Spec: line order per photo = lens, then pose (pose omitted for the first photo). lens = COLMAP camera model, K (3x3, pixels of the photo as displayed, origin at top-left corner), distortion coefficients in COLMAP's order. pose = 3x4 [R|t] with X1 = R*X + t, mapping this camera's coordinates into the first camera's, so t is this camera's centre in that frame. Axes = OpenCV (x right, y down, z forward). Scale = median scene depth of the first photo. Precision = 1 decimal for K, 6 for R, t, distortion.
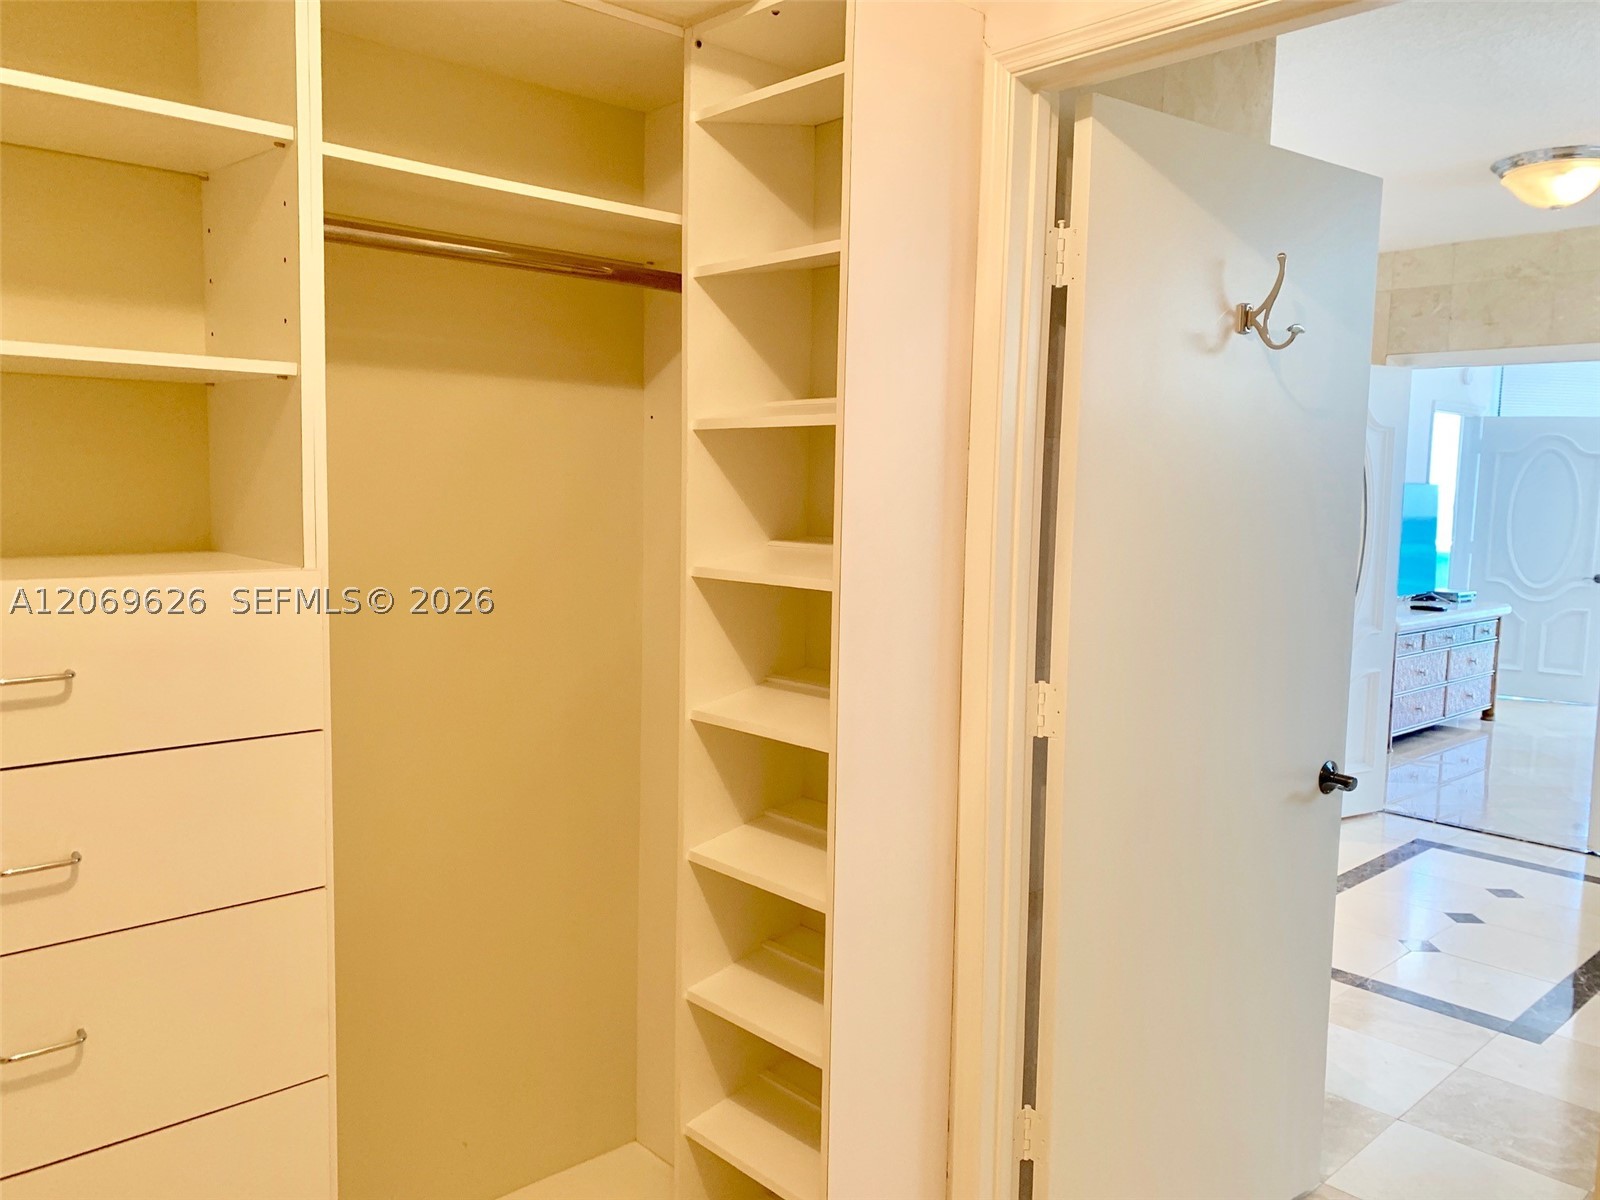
lens RADIAL K [[1219.1, 0, 804.5], [0, 1219.1, 597.6], [0, 0, 1]] dist [0.013313, 0.001987]
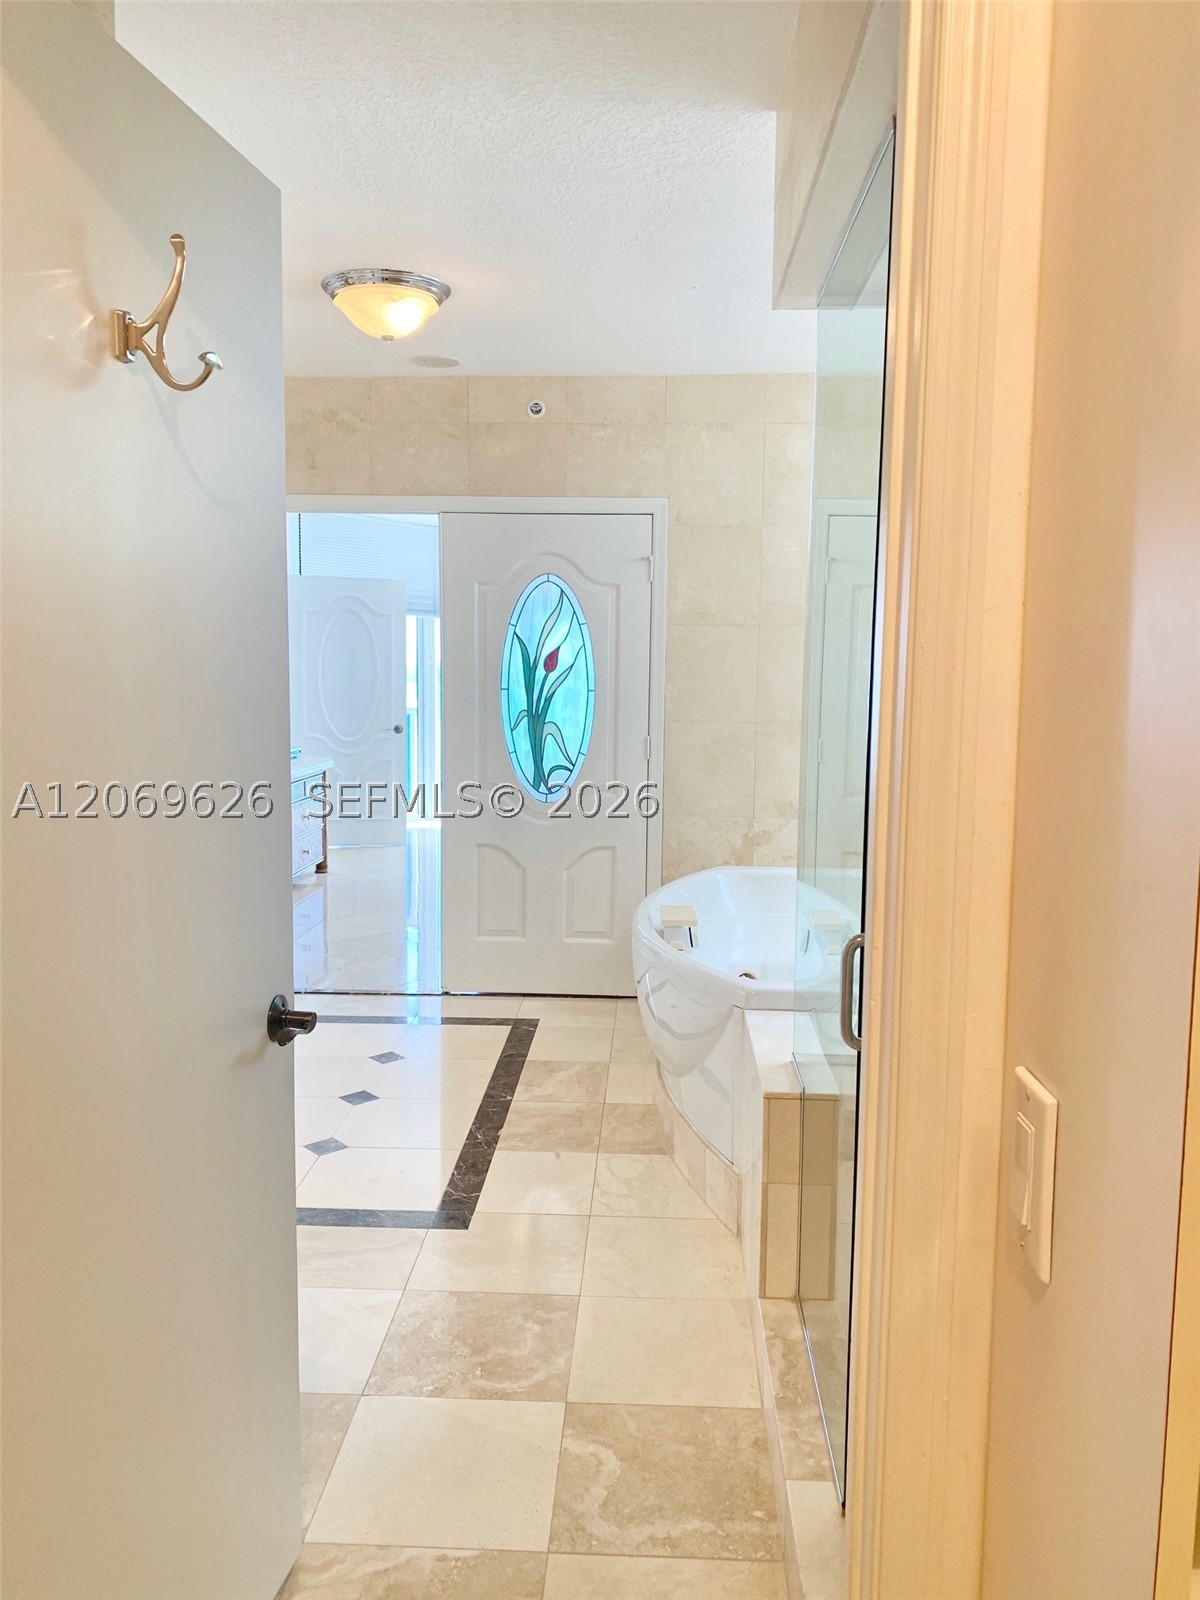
lens RADIAL K [[1219.1, 0, 607.9], [0, 1219.1, 788.5], [0, 0, 1]] dist [0.013313, 0.001987]
pose [[0.708998, -0.085875, 0.699963, 0.046176], [0.071000, 0.996207, 0.050303, -0.007999], [-0.701628, 0.014033, 0.712406, 0.224901]]
